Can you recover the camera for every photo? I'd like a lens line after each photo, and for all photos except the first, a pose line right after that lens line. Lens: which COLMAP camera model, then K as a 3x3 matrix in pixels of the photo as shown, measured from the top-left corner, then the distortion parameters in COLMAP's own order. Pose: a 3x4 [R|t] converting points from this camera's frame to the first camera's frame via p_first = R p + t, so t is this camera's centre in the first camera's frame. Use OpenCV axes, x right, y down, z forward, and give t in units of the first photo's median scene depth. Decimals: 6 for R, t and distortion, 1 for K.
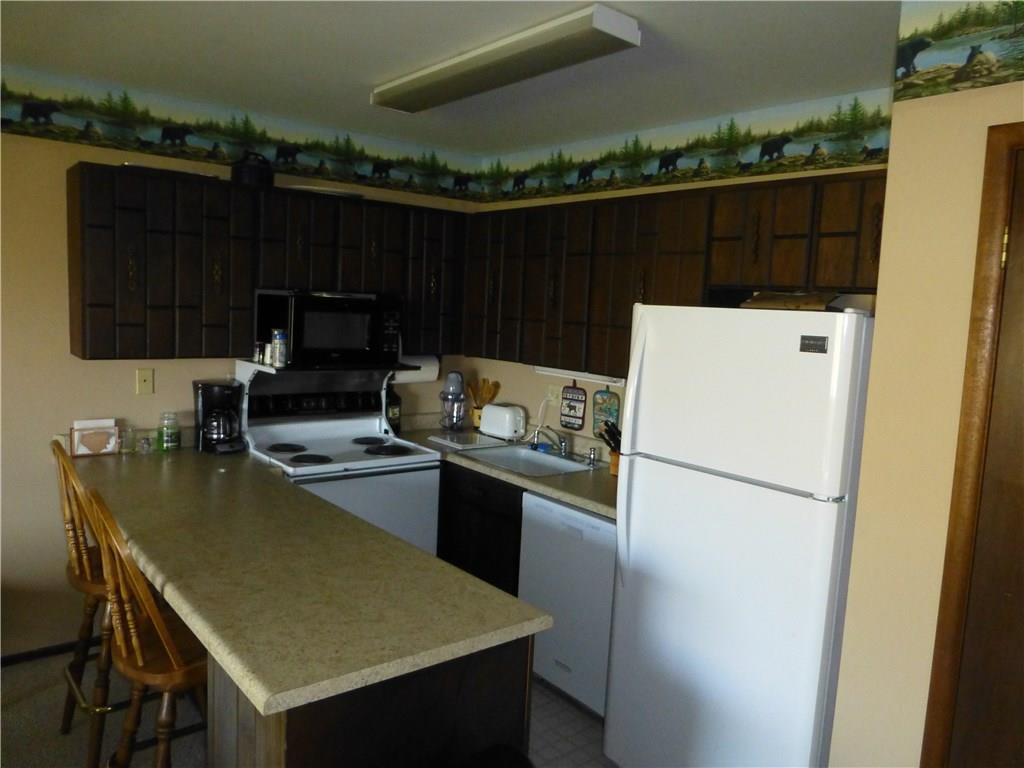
lens RADIAL K [[736.2, 0, 513.6], [0, 736.2, 385.5], [0, 0, 1]] dist [-0.037698, 0.008788]
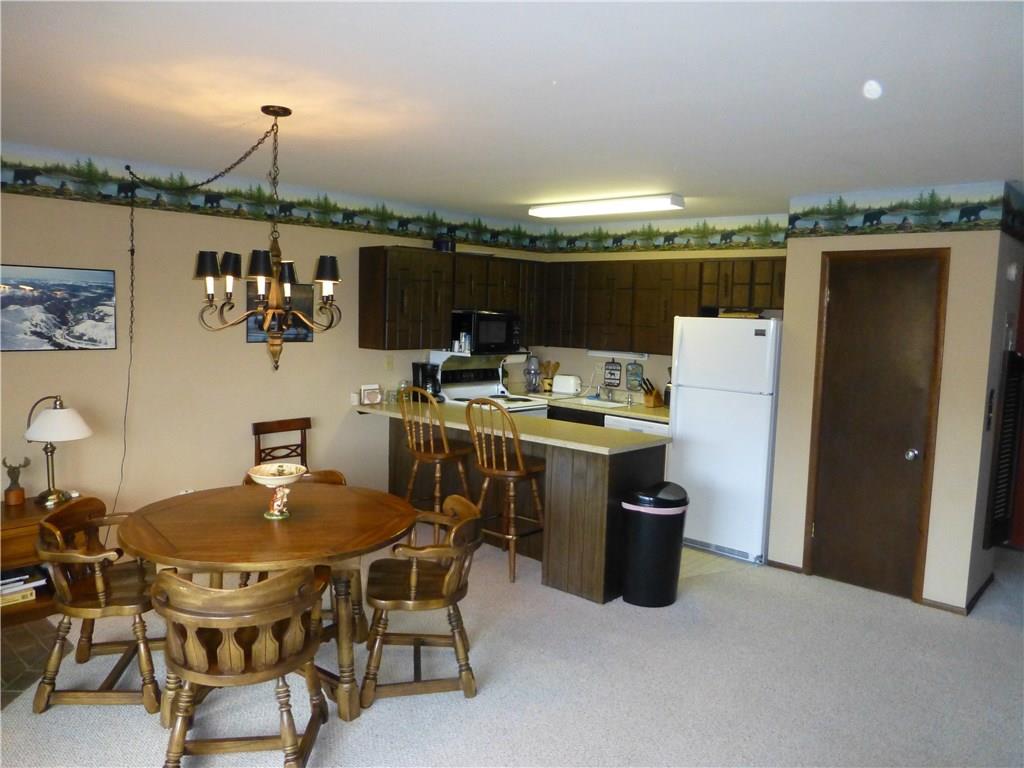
lens RADIAL K [[727.3, 0, 507.2], [0, 727.3, 382.6], [0, 0, 1]] dist [-0.044360, 0.006142]
pose [[0.991122, -0.030348, 0.129449, -0.448402], [0.031067, 0.999511, -0.003538, 0.055850], [-0.129278, 0.007528, 0.991580, -0.777917]]
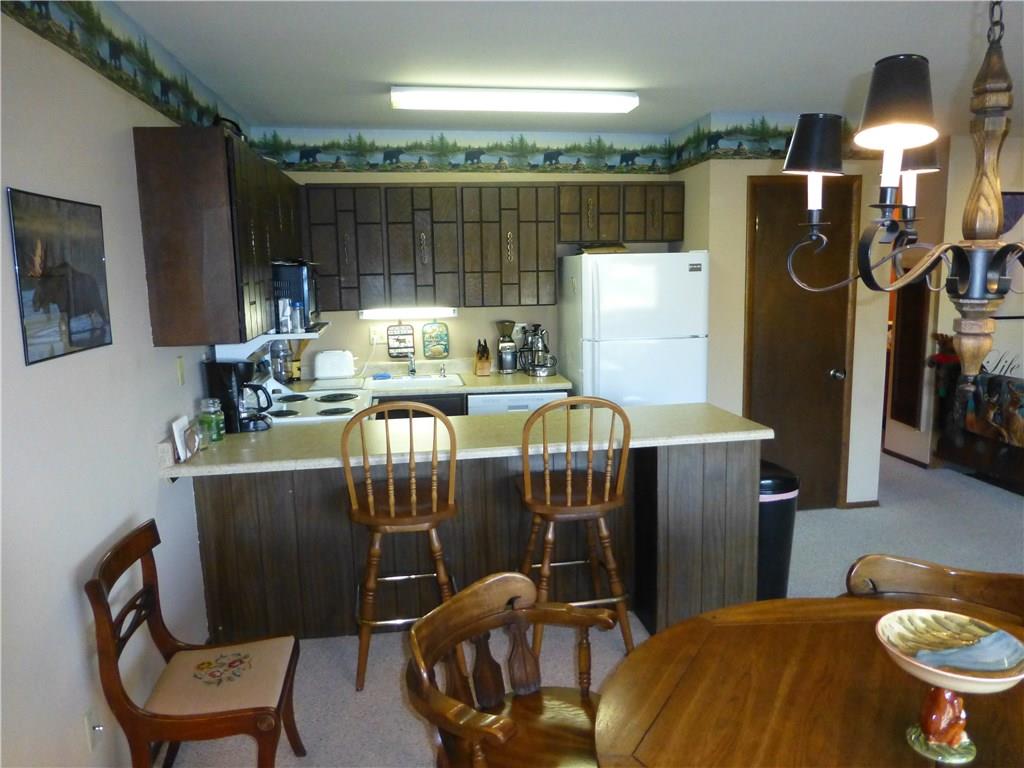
lens RADIAL K [[736.2, 0, 513.6], [0, 736.2, 385.5], [0, 0, 1]] dist [-0.037698, 0.008788]
pose [[0.513888, -0.196614, 0.835022, -1.035261], [0.137734, 0.979663, 0.145907, -0.061504], [-0.846728, 0.040031, 0.530517, 0.179149]]
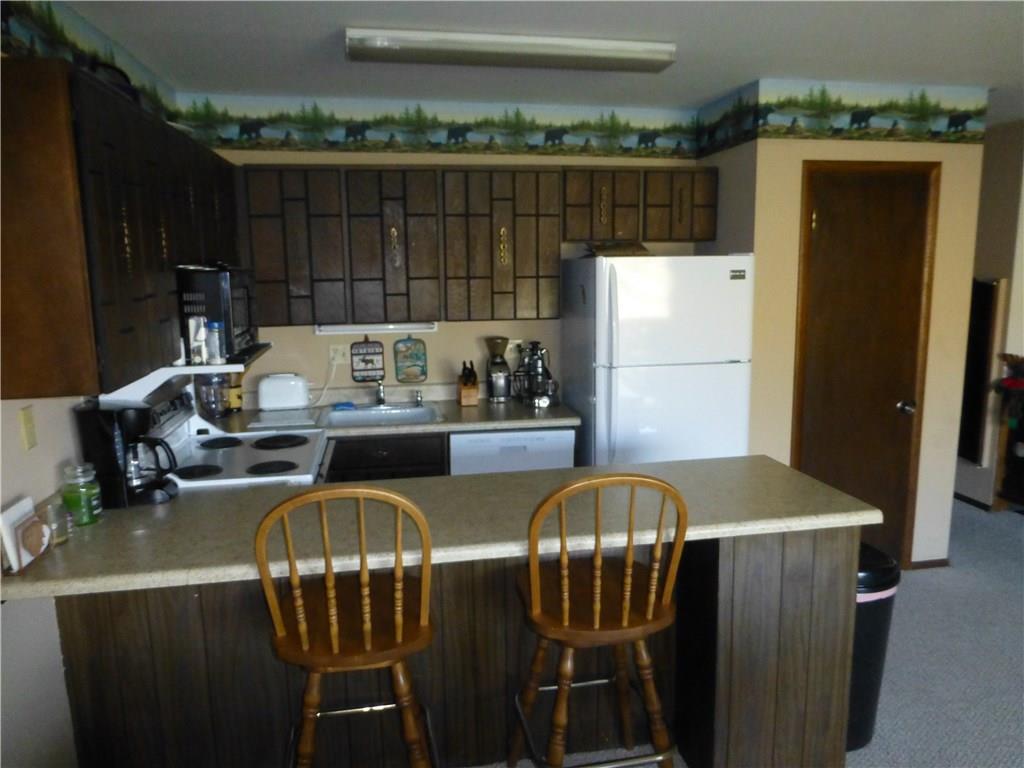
lens RADIAL K [[736.2, 0, 513.6], [0, 736.2, 385.5], [0, 0, 1]] dist [-0.037698, 0.008788]
pose [[0.495436, -0.198488, 0.845663, -0.803157], [0.130567, 0.979499, 0.153408, -0.078924], [-0.858776, 0.034412, 0.511195, 0.335851]]
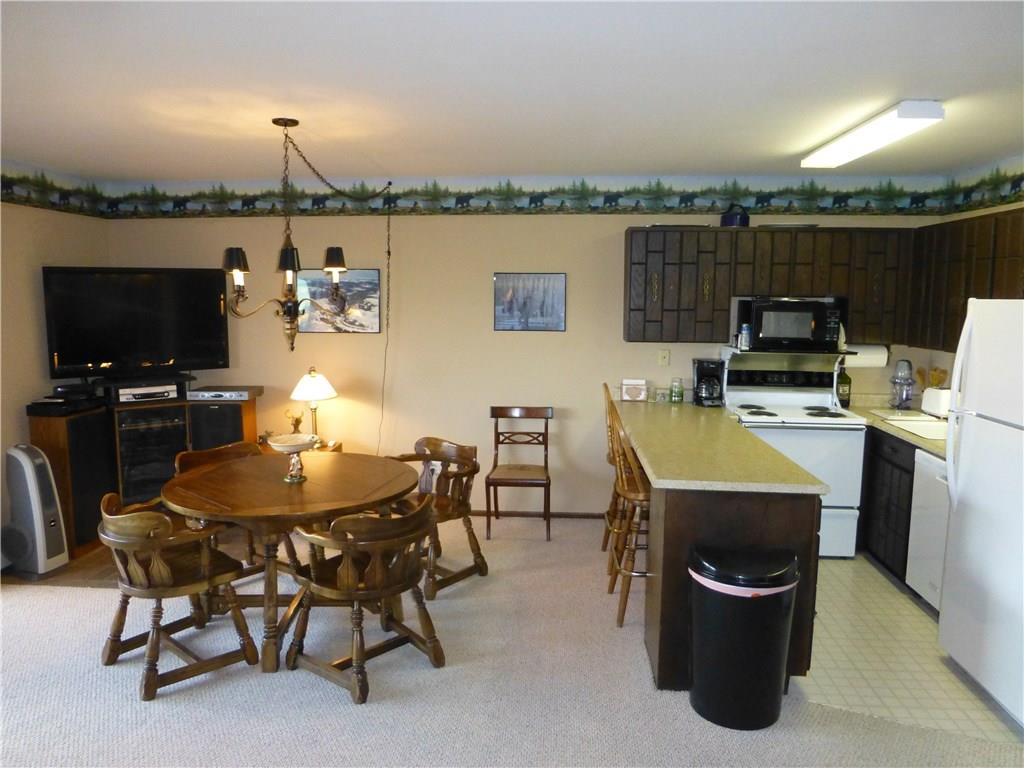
lens RADIAL K [[668.7, 0, 511.6], [0, 668.7, 371.0], [0, 0, 1]] dist [-0.051314, -0.000447]
pose [[0.722528, 0.035097, -0.690450, 0.251717], [-0.048490, 0.998824, 0.000030, 0.038678], [0.689639, 0.033458, 0.723380, -0.269547]]
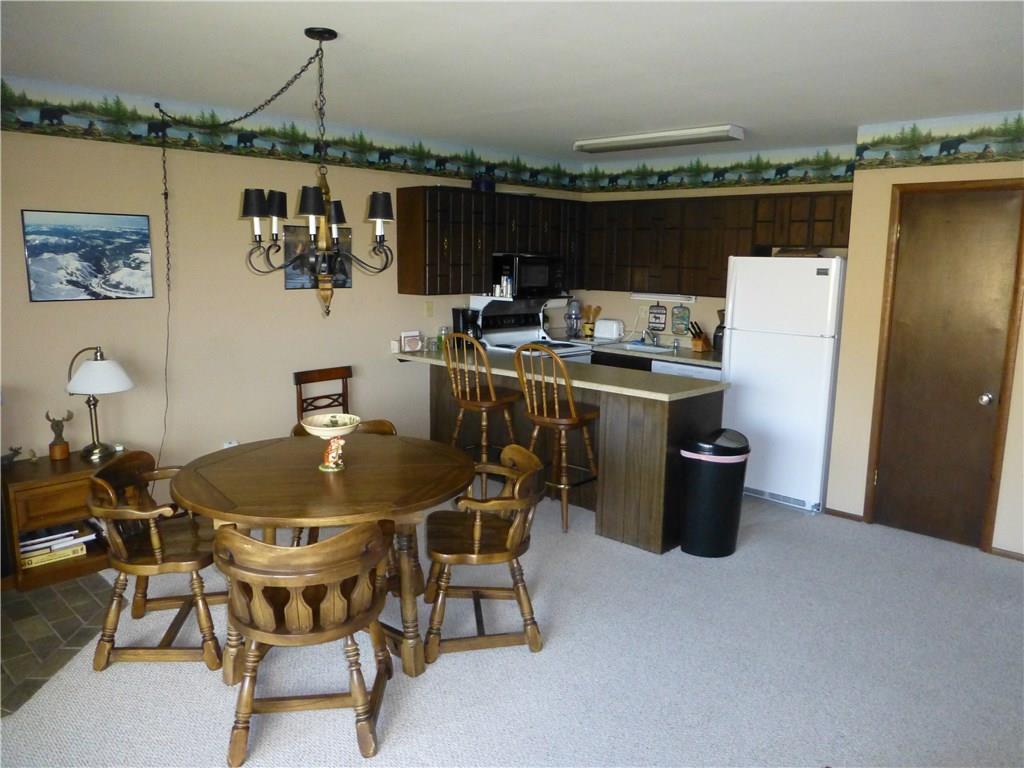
lens RADIAL K [[727.3, 0, 507.2], [0, 727.3, 382.6], [0, 0, 1]] dist [-0.044360, 0.006142]
pose [[0.993792, -0.049368, 0.099698, -0.498209], [0.042726, 0.996791, 0.067689, 0.057864], [-0.102720, -0.063009, 0.992713, -0.719148]]
